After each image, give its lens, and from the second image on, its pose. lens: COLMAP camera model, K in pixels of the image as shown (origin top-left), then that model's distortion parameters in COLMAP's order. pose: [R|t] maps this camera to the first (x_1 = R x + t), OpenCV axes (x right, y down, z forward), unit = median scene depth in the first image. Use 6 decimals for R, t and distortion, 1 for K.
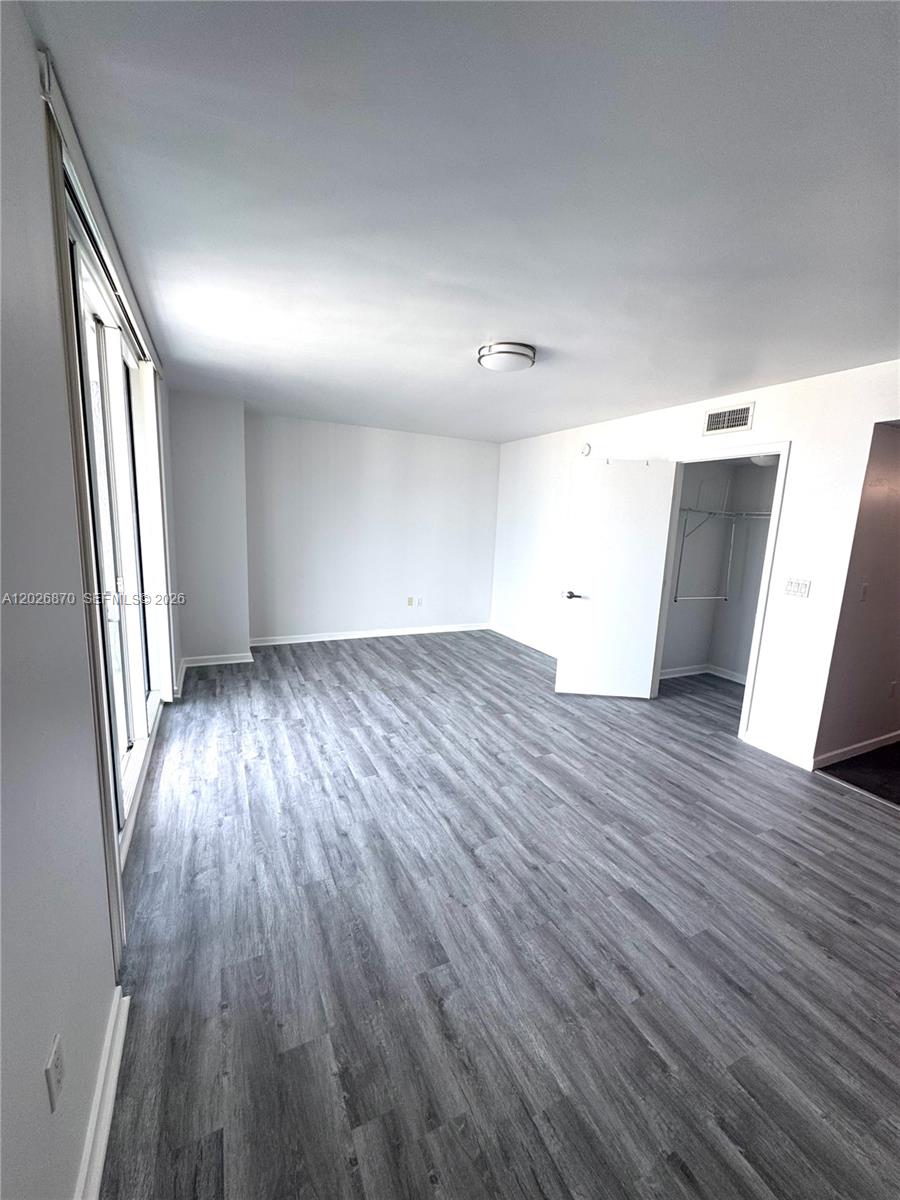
lens RADIAL K [[479.5, 0, 452.2], [0, 479.5, 599.5], [0, 0, 1]] dist [-0.005262, 0.000767]
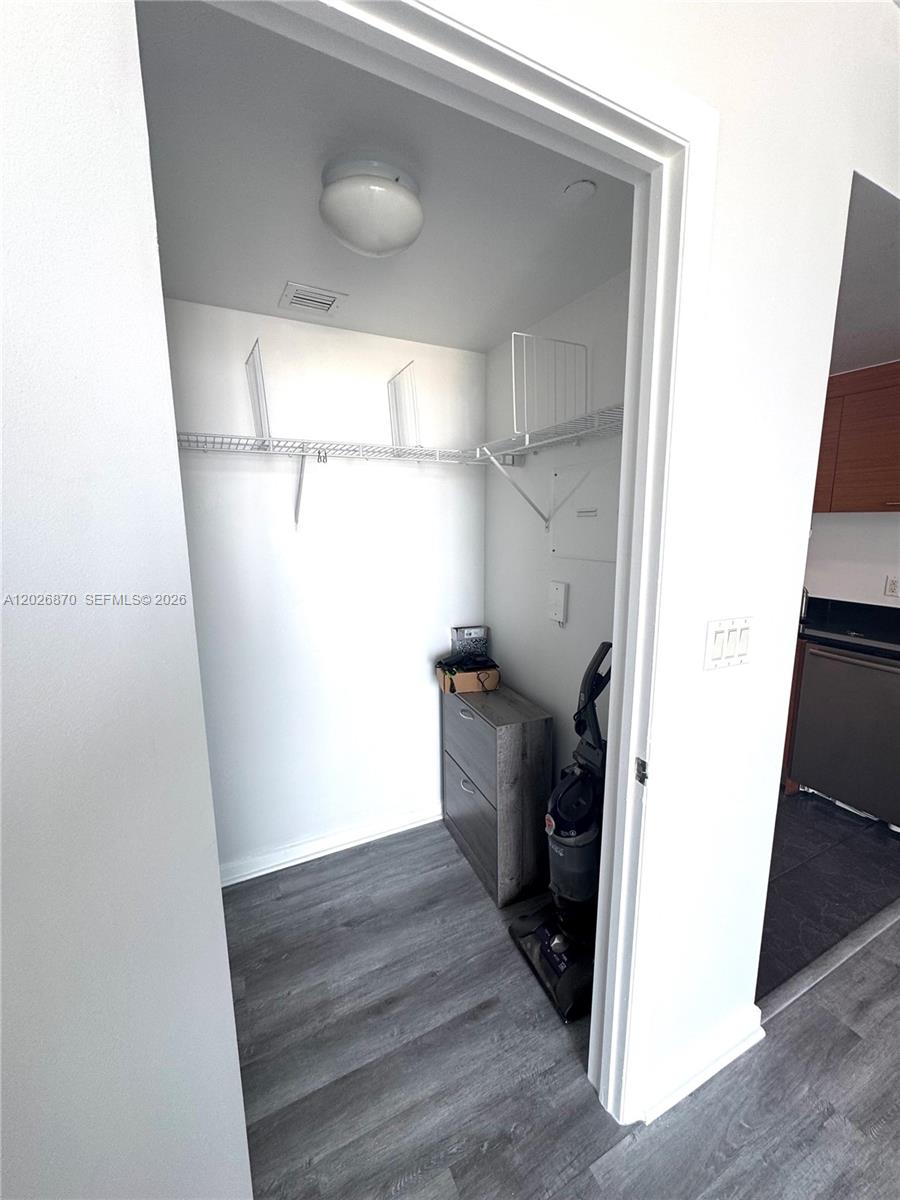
lens RADIAL K [[479.5, 0, 454.7], [0, 479.5, 597.8], [0, 0, 1]] dist [-0.005262, 0.000767]
pose [[-0.016788, -0.217728, 0.975865, 0.406852], [0.157255, 0.963281, 0.217626, -0.157322], [-0.987415, 0.157113, 0.018067, 1.174811]]
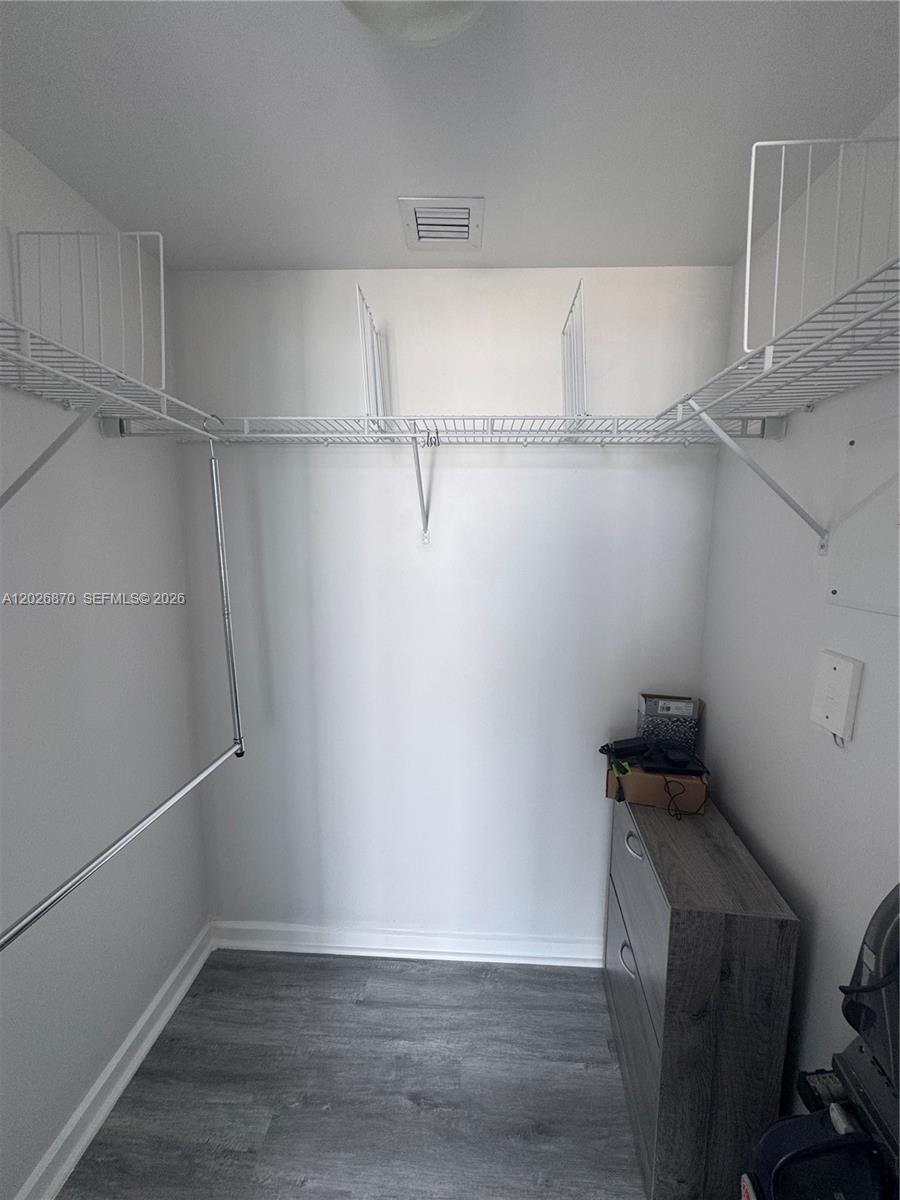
lens RADIAL K [[479.5, 0, 454.8], [0, 479.5, 599.2], [0, 0, 1]] dist [-0.005262, 0.000767]
pose [[0.479565, -0.169459, 0.860988, 0.610258], [0.150357, 0.982534, 0.109634, -0.131318], [-0.864529, 0.076879, 0.496668, 1.115849]]
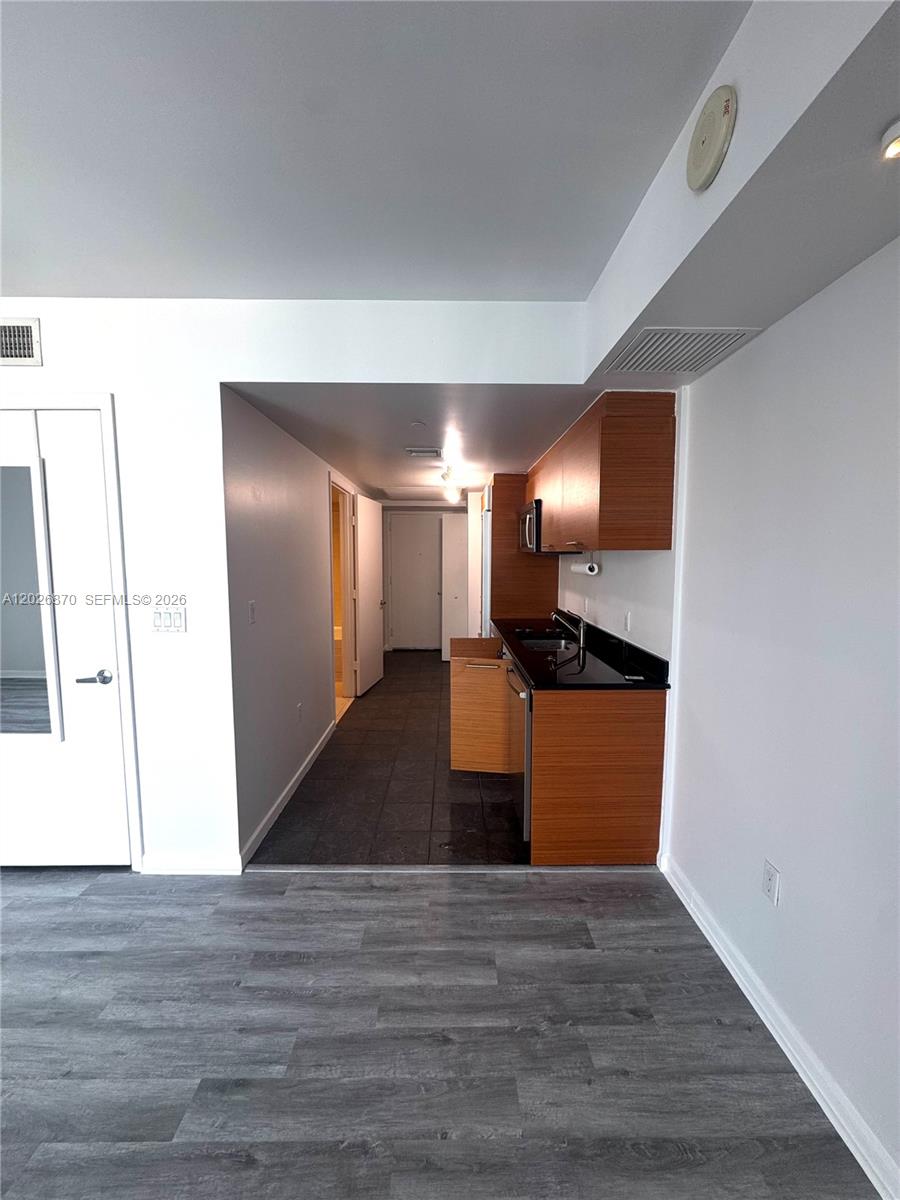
lens RADIAL K [[479.5, 0, 455.5], [0, 479.5, 597.9], [0, 0, 1]] dist [-0.005262, 0.000767]
pose [[0.428336, -0.125577, 0.894851, 0.300920], [0.168686, 0.984000, 0.057344, -0.025561], [-0.887735, 0.126386, 0.442666, 0.348638]]
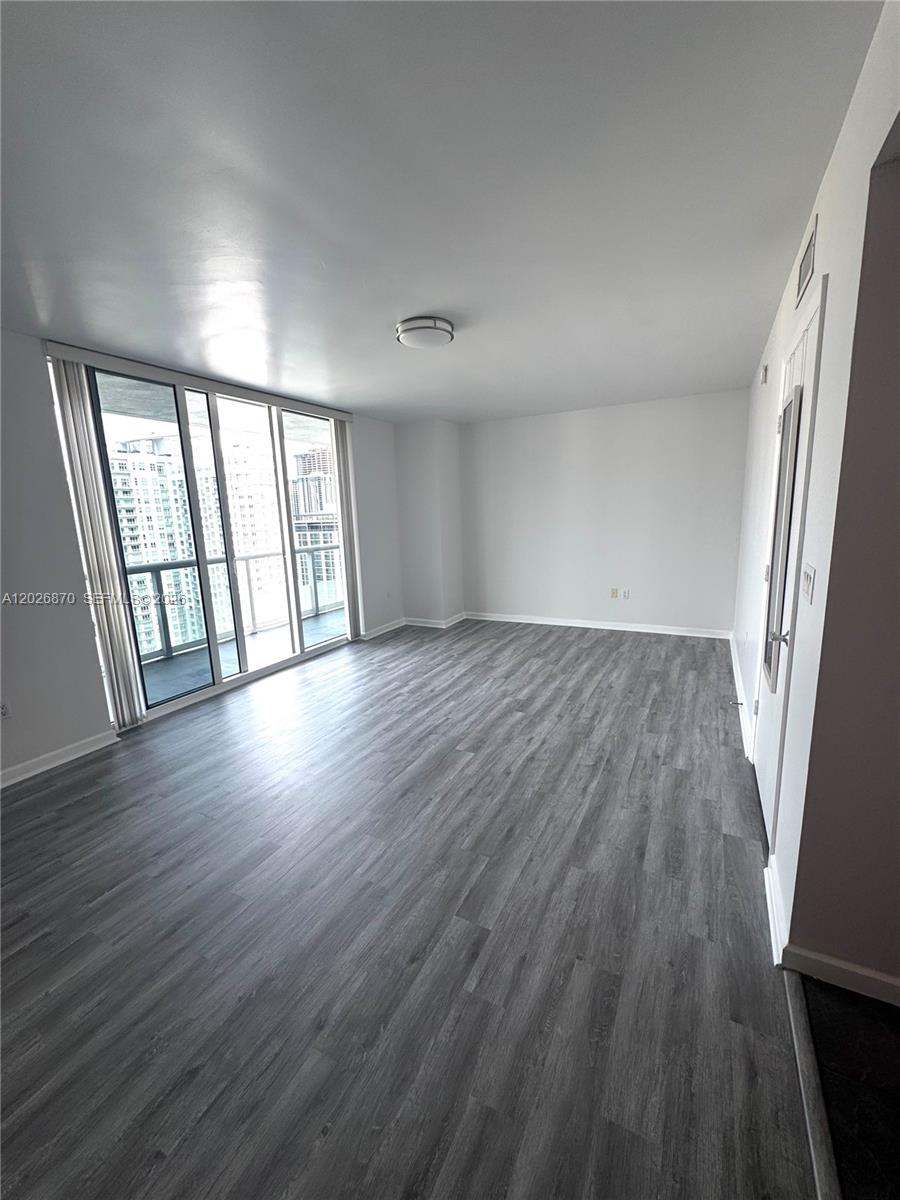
lens RADIAL K [[479.5, 0, 452.8], [0, 479.5, 593.3], [0, 0, 1]] dist [-0.005262, 0.000767]
pose [[0.586841, 0.071224, -0.806564, 0.895213], [-0.076237, 0.996559, 0.032533, -0.003967], [0.806105, 0.042398, 0.590251, 0.427831]]
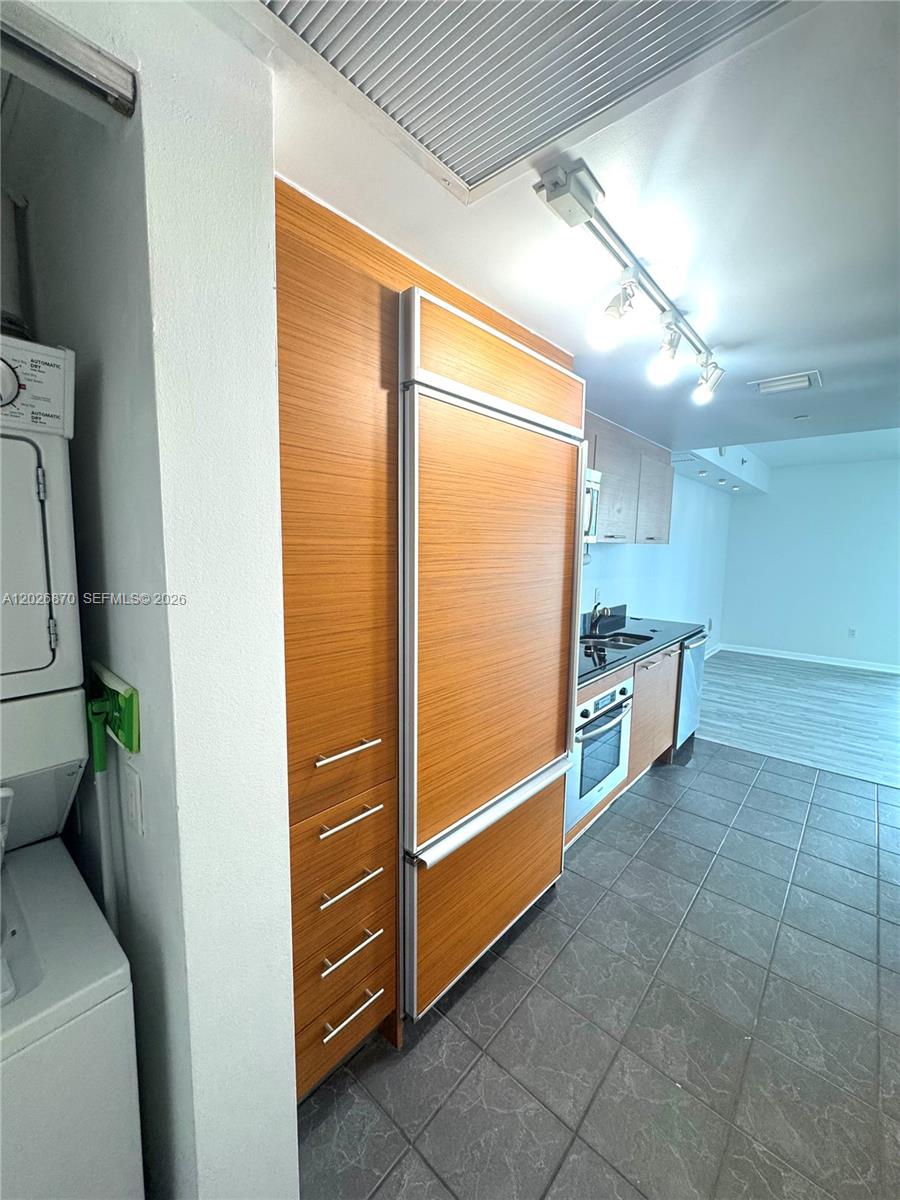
lens RADIAL K [[479.5, 0, 448.3], [0, 479.5, 601.1], [0, 0, 1]] dist [-0.005262, 0.000767]
pose [[-0.923093, -0.009622, -0.384457, 1.935132], [-0.117102, 0.959248, 0.257158, -0.125903], [0.366315, 0.282401, -0.886602, 1.332560]]
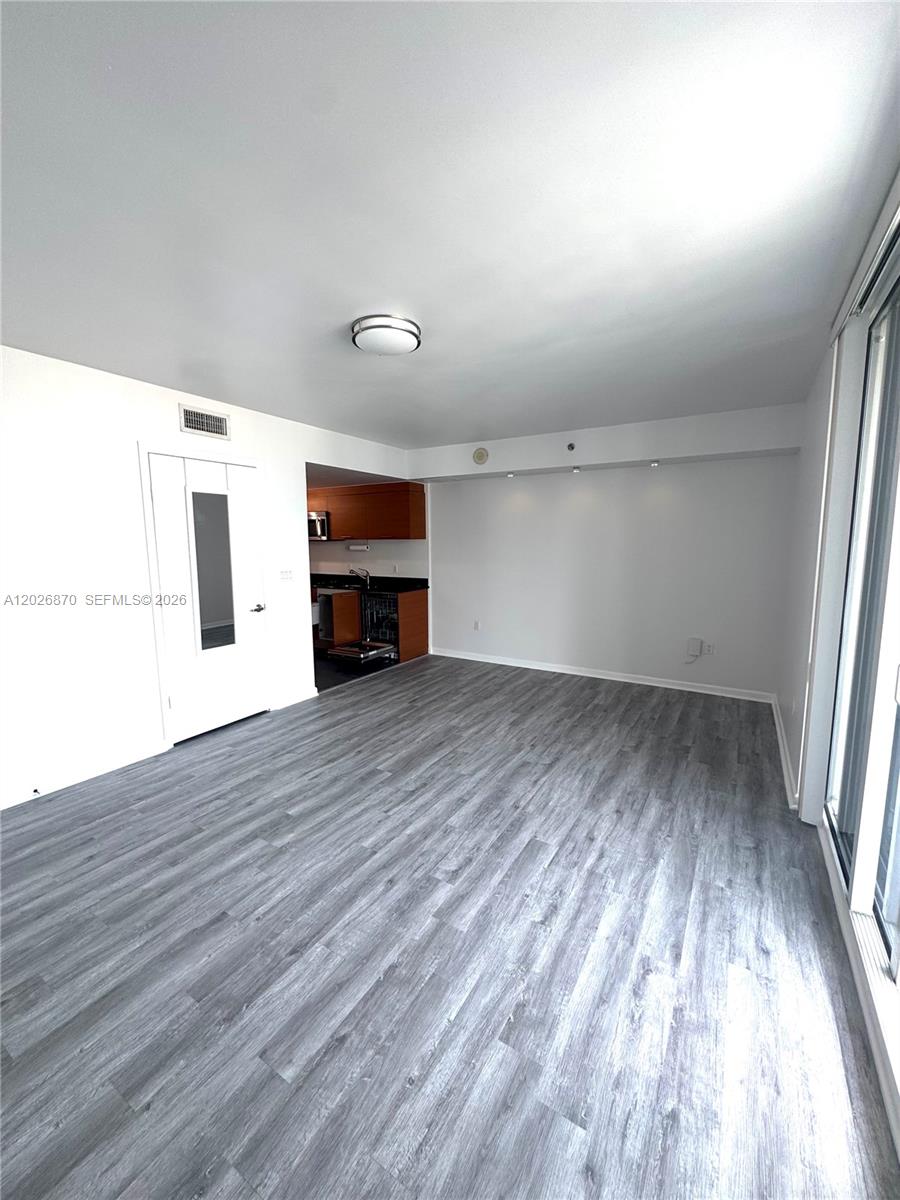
lens RADIAL K [[479.5, 0, 455.9], [0, 479.5, 597.8], [0, 0, 1]] dist [-0.005262, 0.000767]
pose [[-0.541752, -0.142580, 0.828357, -0.639589], [0.123201, 0.961395, 0.246053, -0.231962], [-0.831461, 0.235354, -0.503271, 1.284008]]
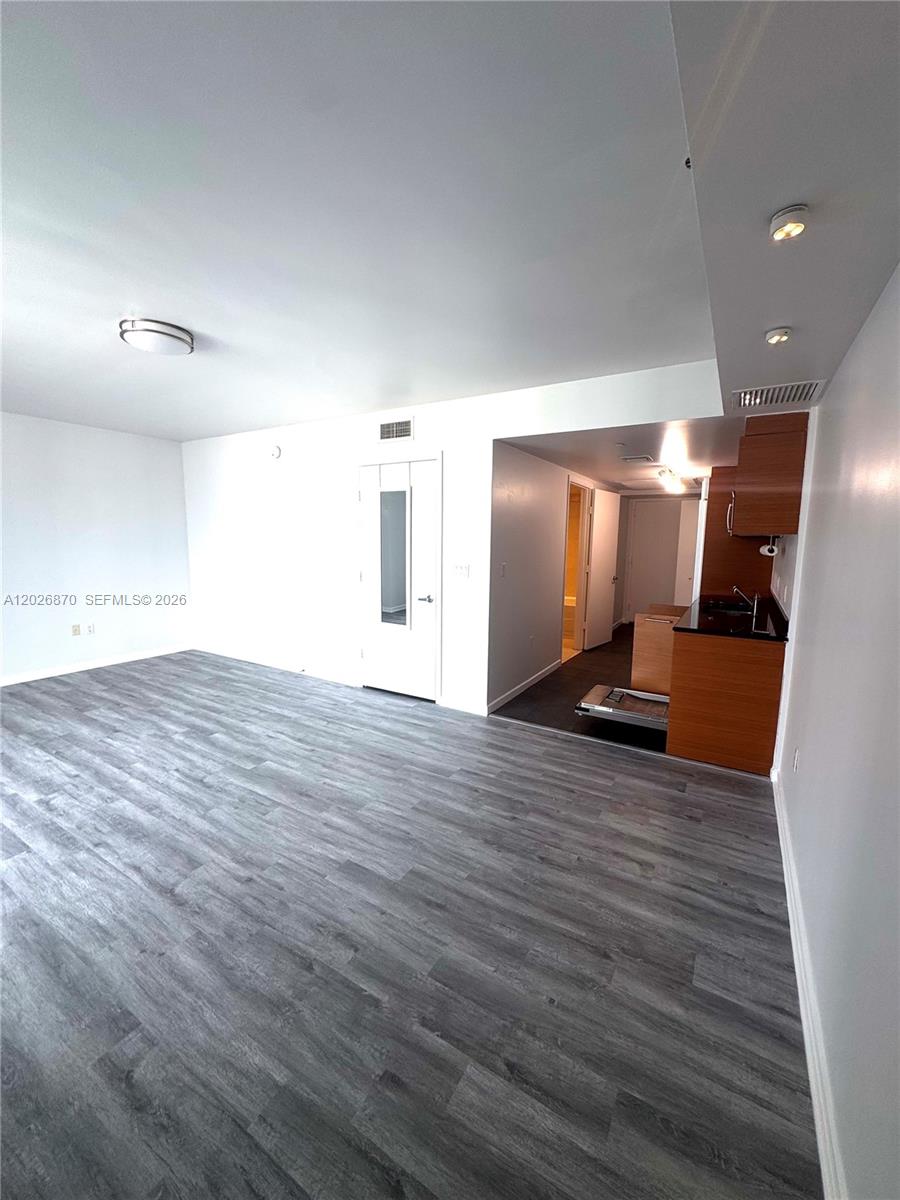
lens RADIAL K [[479.5, 0, 453.9], [0, 479.5, 599.1], [0, 0, 1]] dist [-0.005262, 0.000767]
pose [[0.840971, -0.103690, 0.531052, 0.047580], [0.115686, 0.993228, 0.010731, 0.032692], [-0.528568, 0.052411, 0.847271, -0.026766]]
